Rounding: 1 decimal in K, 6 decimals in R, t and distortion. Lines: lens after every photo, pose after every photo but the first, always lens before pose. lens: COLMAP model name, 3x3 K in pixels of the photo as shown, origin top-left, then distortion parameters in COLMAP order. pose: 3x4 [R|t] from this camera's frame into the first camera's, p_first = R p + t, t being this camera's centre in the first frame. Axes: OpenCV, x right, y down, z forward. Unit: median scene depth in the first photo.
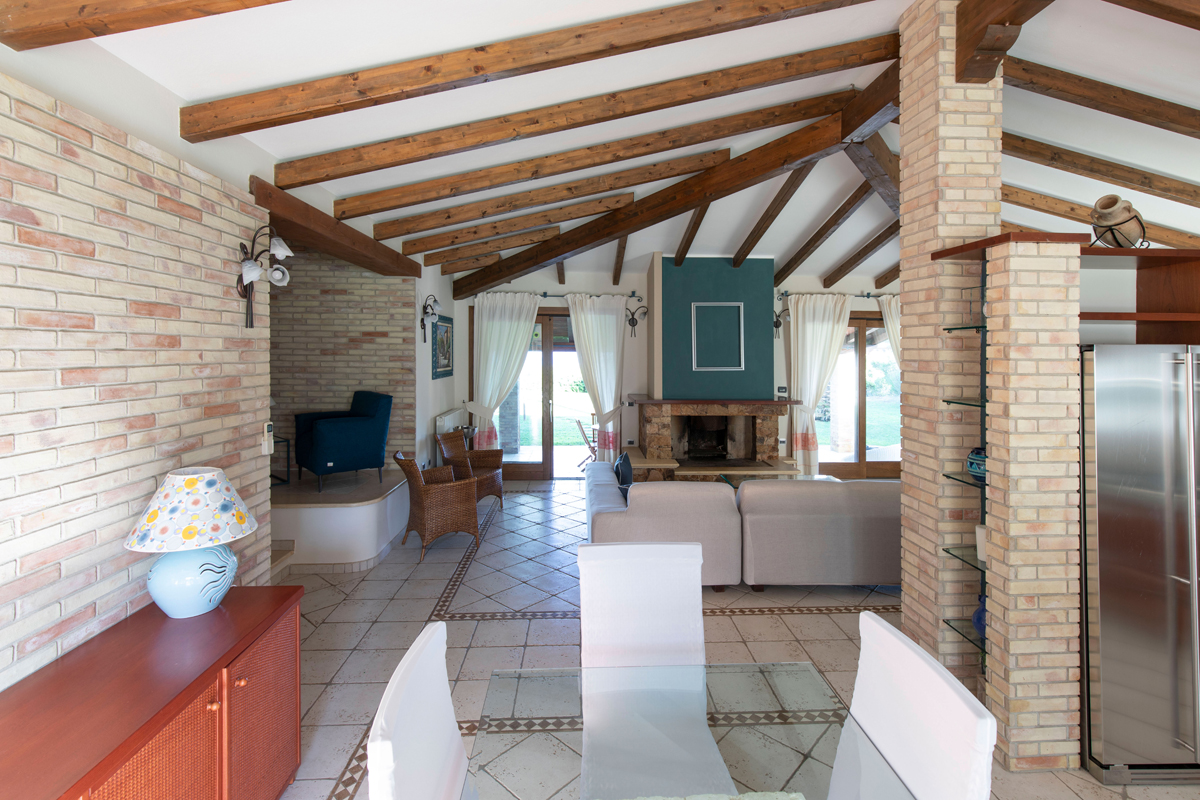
lens RADIAL K [[551.8, 0, 603.4], [0, 551.8, 354.5], [0, 0, 1]] dist [0.000537, 0.000058]
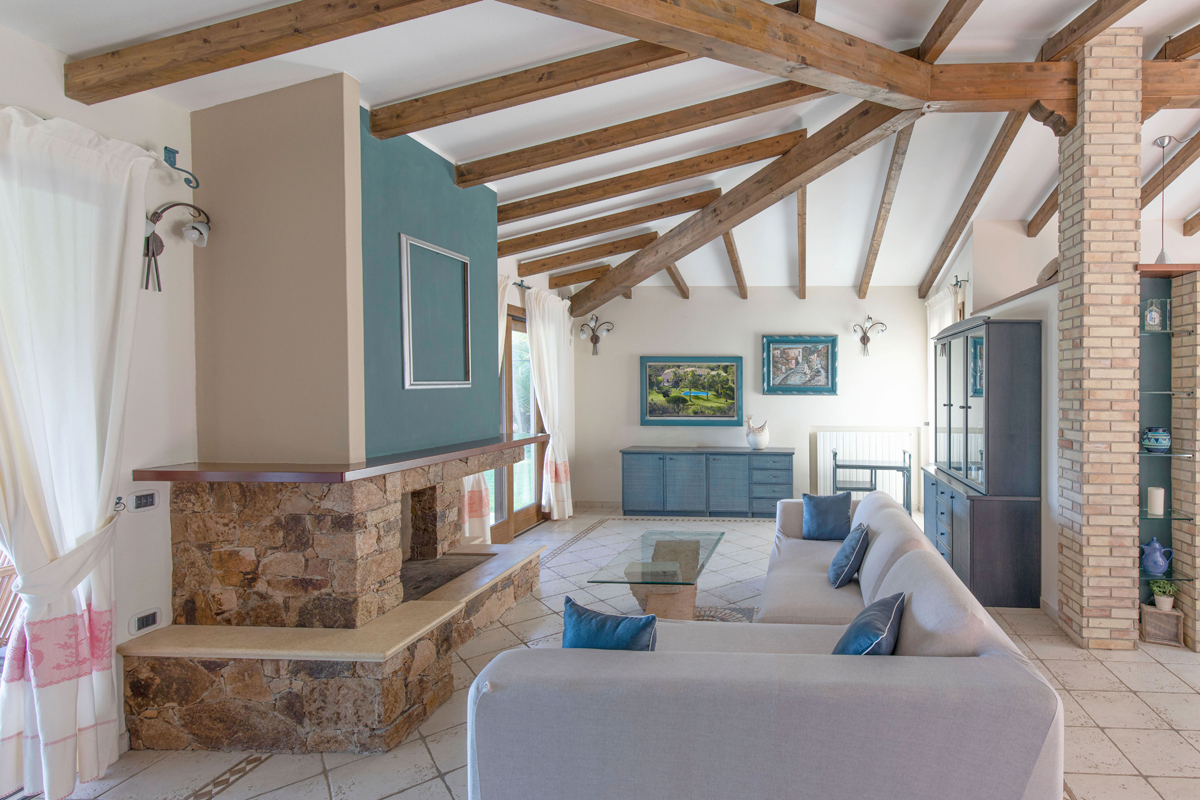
lens RADIAL K [[631.8, 0, 600.3], [0, 631.8, 397.7], [0, 0, 1]] dist [-0.004008, -0.000221]
pose [[0.091421, -0.012461, 0.995734, -0.326385], [0.002571, 0.999921, 0.012277, 0.030350], [-0.995809, 0.001437, 0.091445, 0.799990]]
